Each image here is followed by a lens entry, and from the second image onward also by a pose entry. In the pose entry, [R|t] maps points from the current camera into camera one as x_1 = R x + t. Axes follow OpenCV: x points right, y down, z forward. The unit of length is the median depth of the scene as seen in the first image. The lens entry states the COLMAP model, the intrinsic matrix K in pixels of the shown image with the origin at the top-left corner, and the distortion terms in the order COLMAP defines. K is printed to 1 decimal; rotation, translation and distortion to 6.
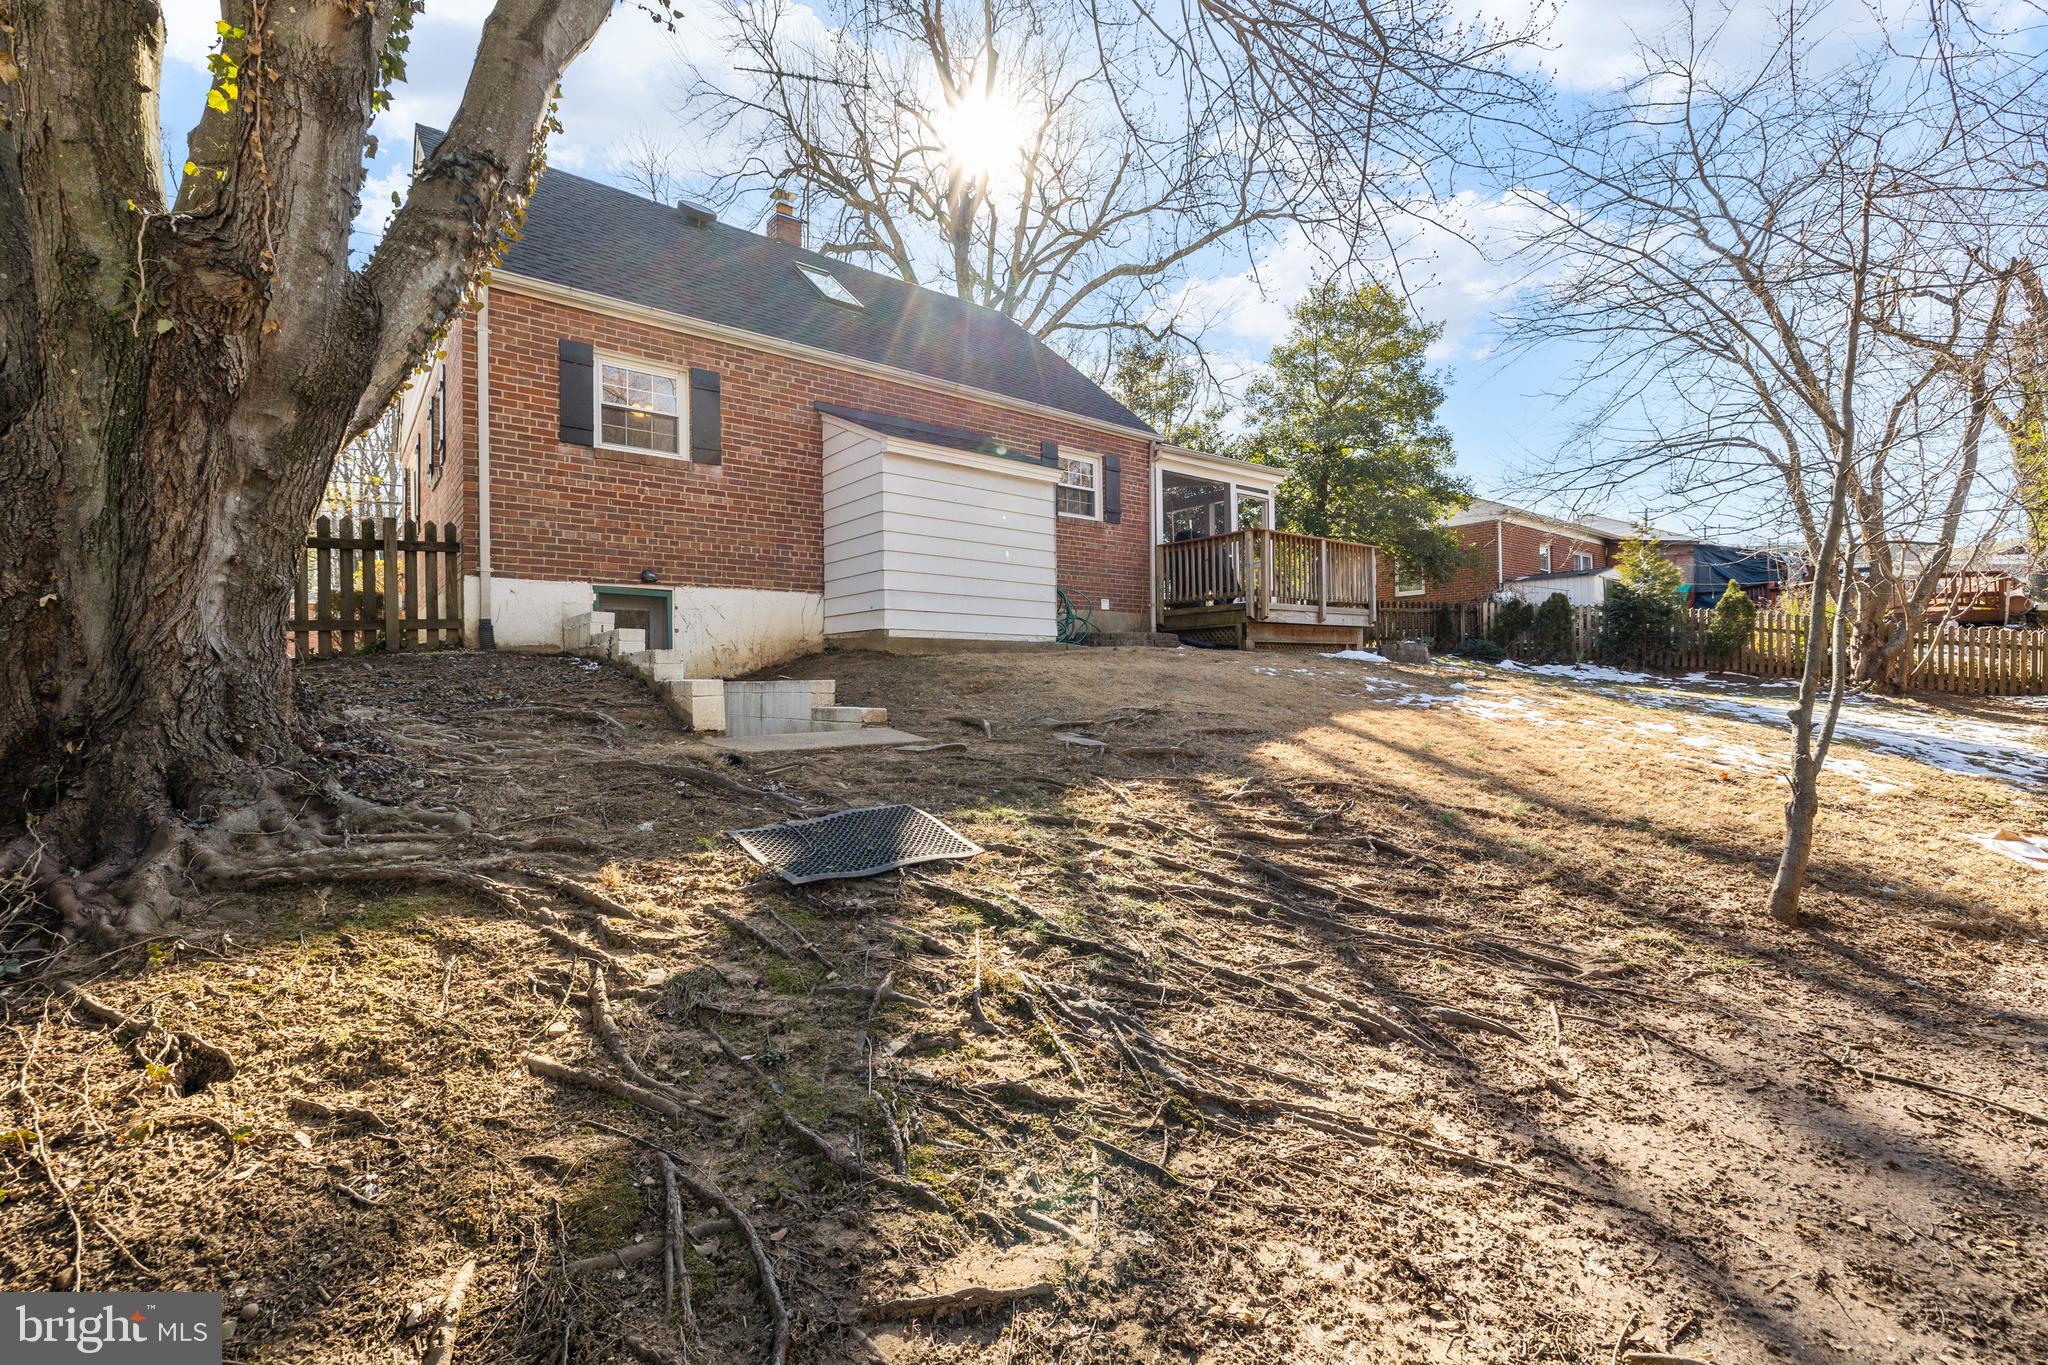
lens RADIAL K [[890.4, 0, 1015.8], [0, 890.4, 671.6], [0, 0, 1]] dist [0.001633, 0.000219]
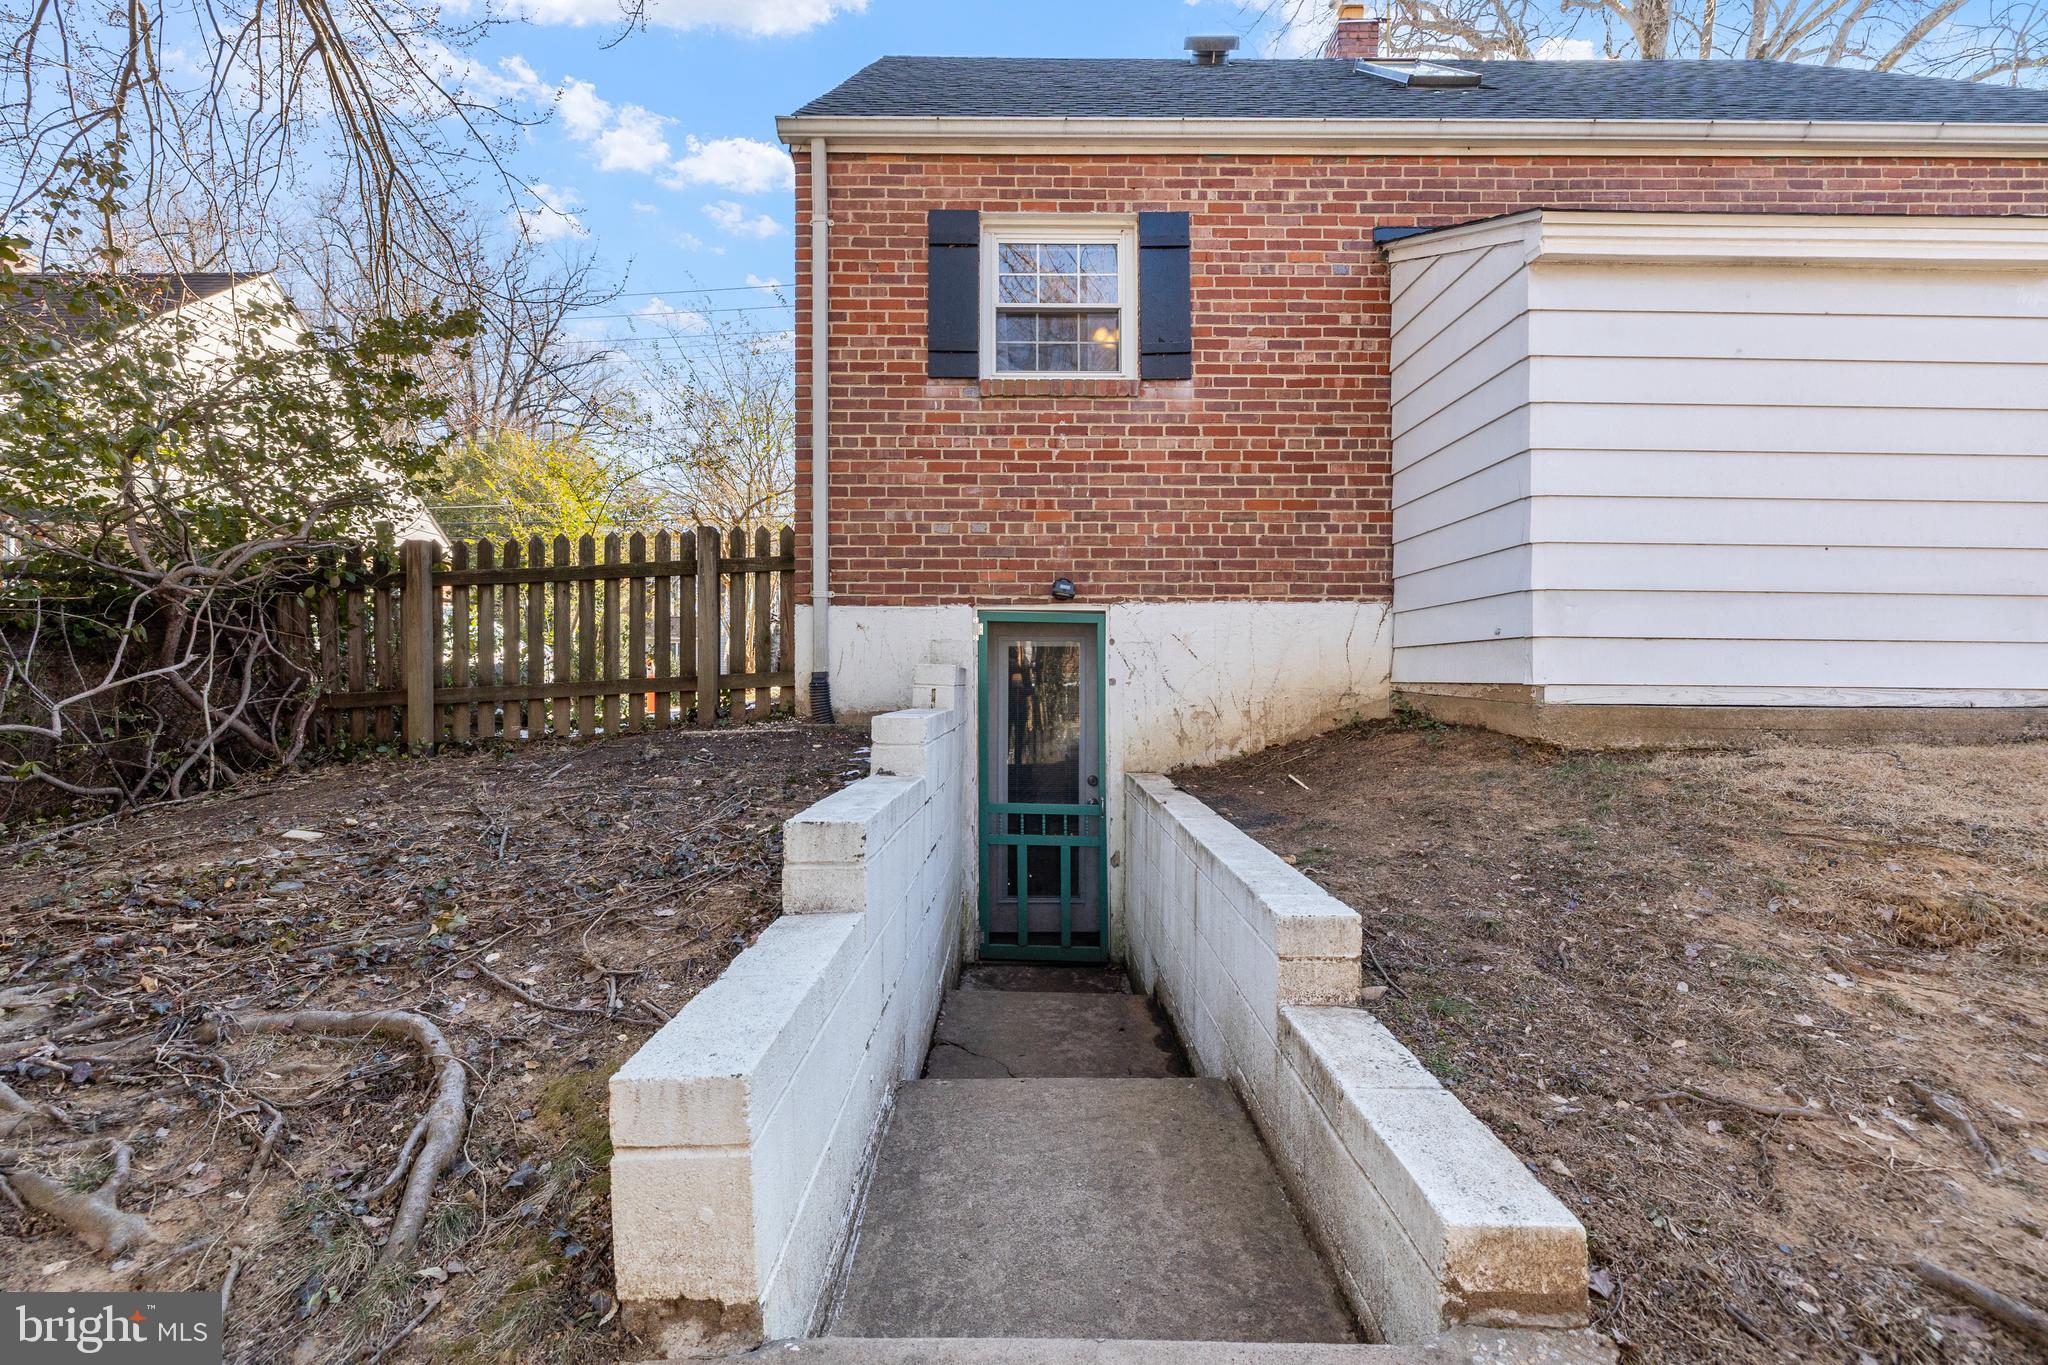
lens RADIAL K [[890.4, 0, 1015.8], [0, 890.4, 671.6], [0, 0, 1]] dist [0.001633, 0.000219]
pose [[0.791888, 0.002188, -0.610662, -0.082842], [-0.000875, 0.999997, 0.002448, -0.053796], [0.610665, -0.001404, 0.791888, 0.512623]]
